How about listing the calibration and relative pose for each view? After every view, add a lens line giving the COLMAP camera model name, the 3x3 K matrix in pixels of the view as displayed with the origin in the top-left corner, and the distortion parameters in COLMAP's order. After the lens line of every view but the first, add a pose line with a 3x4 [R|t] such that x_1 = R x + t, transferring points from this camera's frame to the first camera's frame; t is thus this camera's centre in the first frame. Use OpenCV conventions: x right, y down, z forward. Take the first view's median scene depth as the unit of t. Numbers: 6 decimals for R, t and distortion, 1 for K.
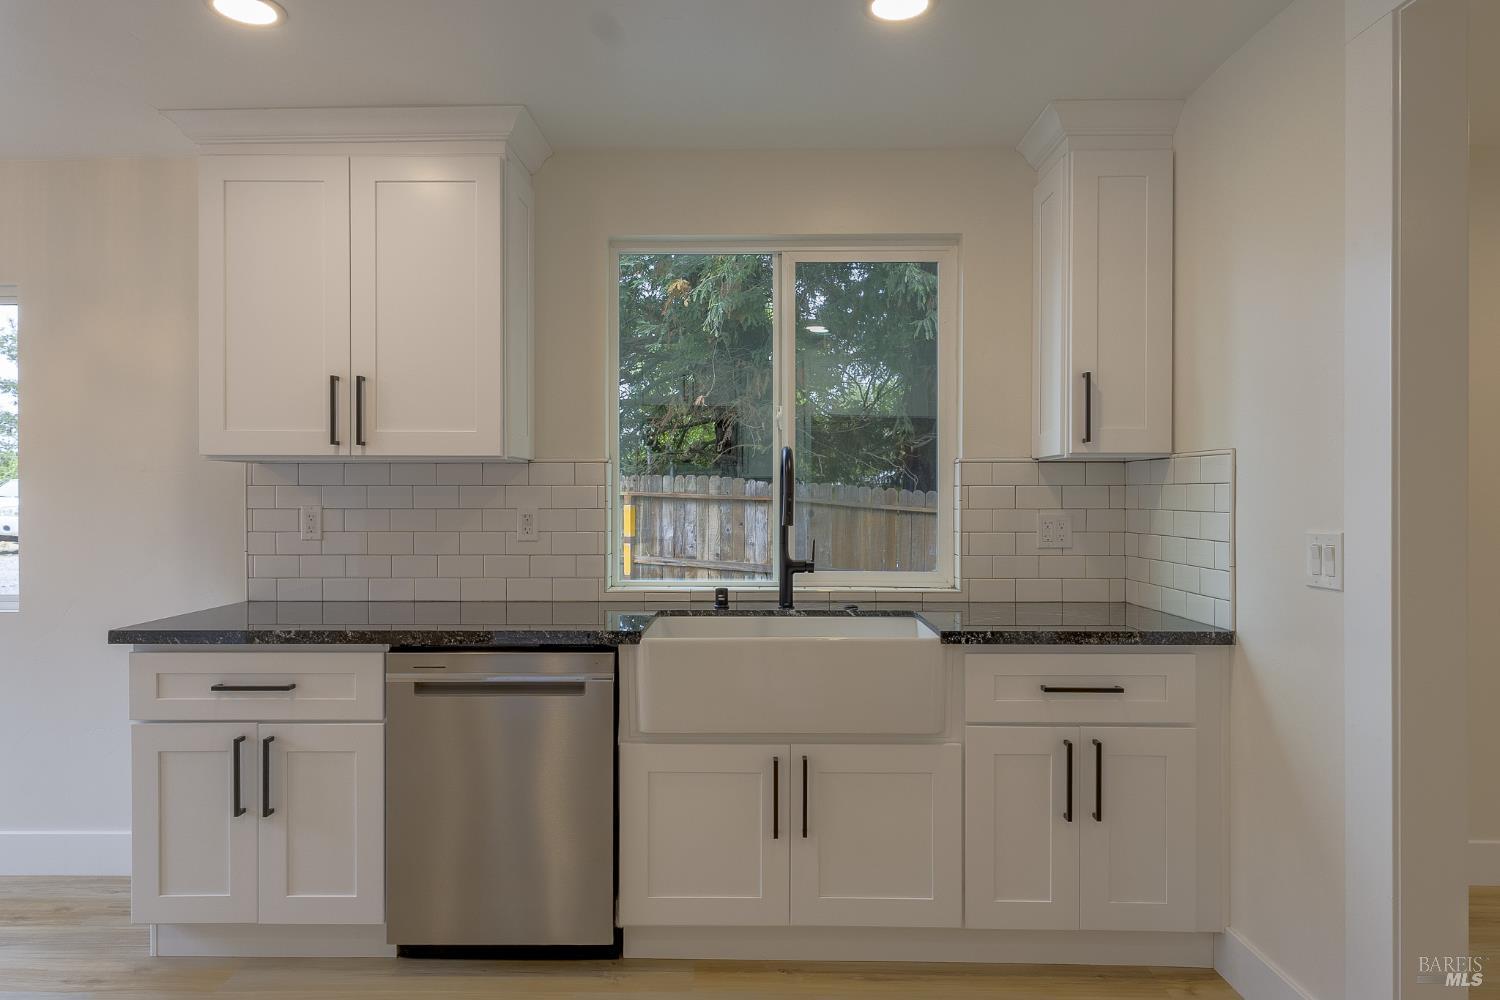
lens RADIAL K [[1080.1, 0, 749.2], [0, 1080.1, 485.7], [0, 0, 1]] dist [0.046316, -0.005475]
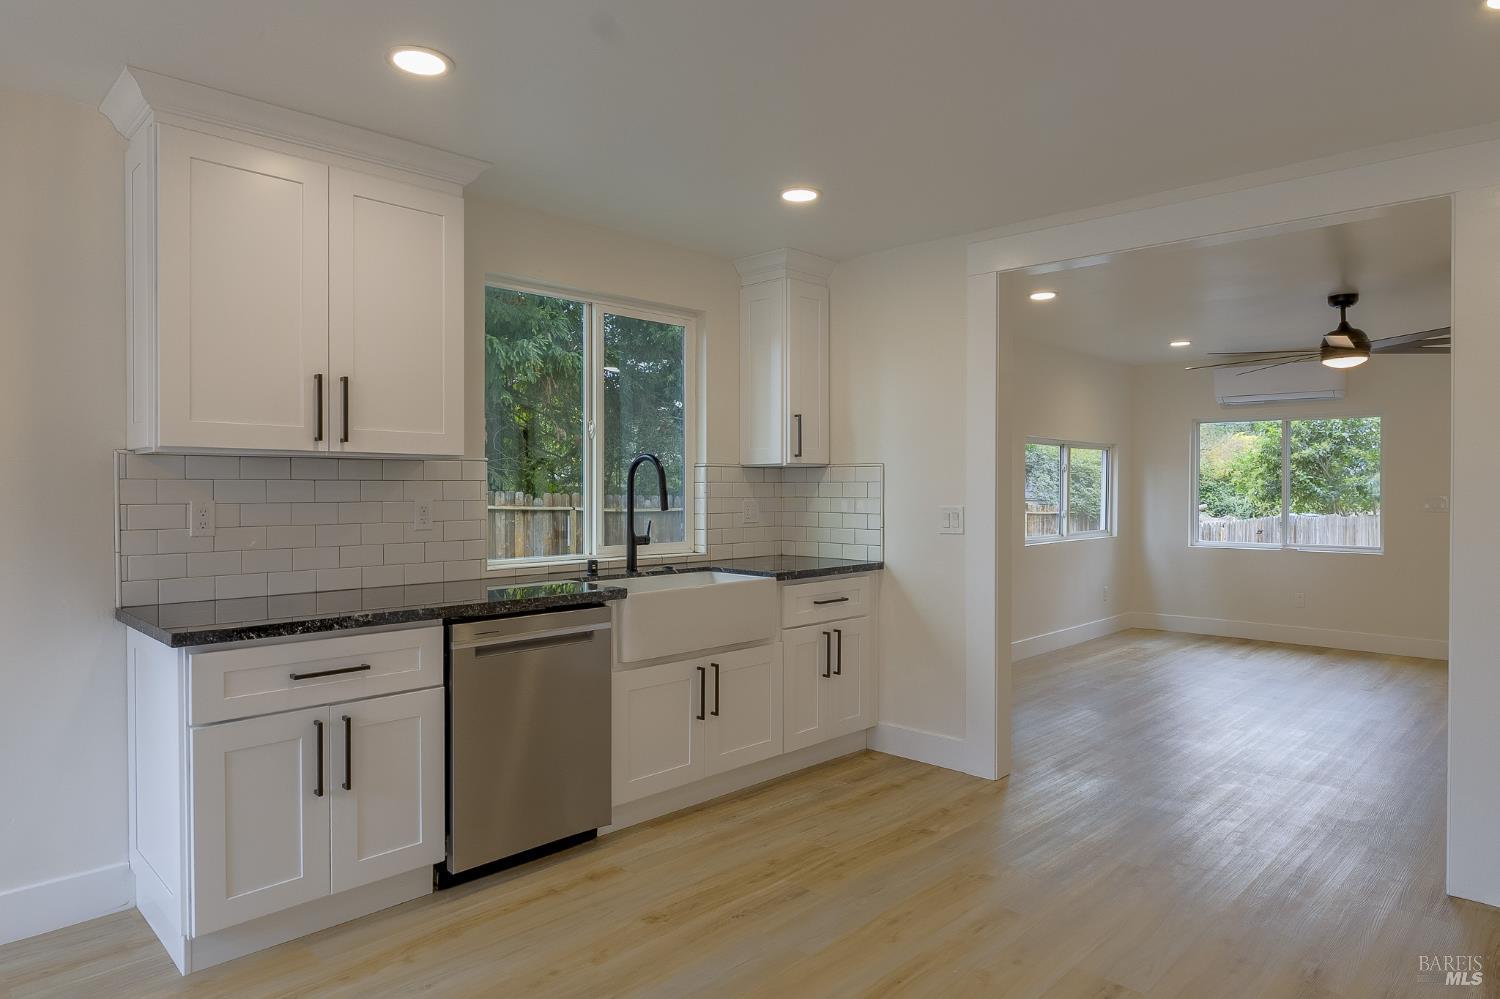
lens RADIAL K [[1080.1, 0, 752.1], [0, 1080.1, 503.9], [0, 0, 1]] dist [0.046316, -0.005475]
pose [[0.623737, -0.012176, 0.781539, -0.948276], [-0.003655, 0.999822, 0.018494, 0.002031], [-0.781625, -0.014392, 0.623582, 0.028982]]
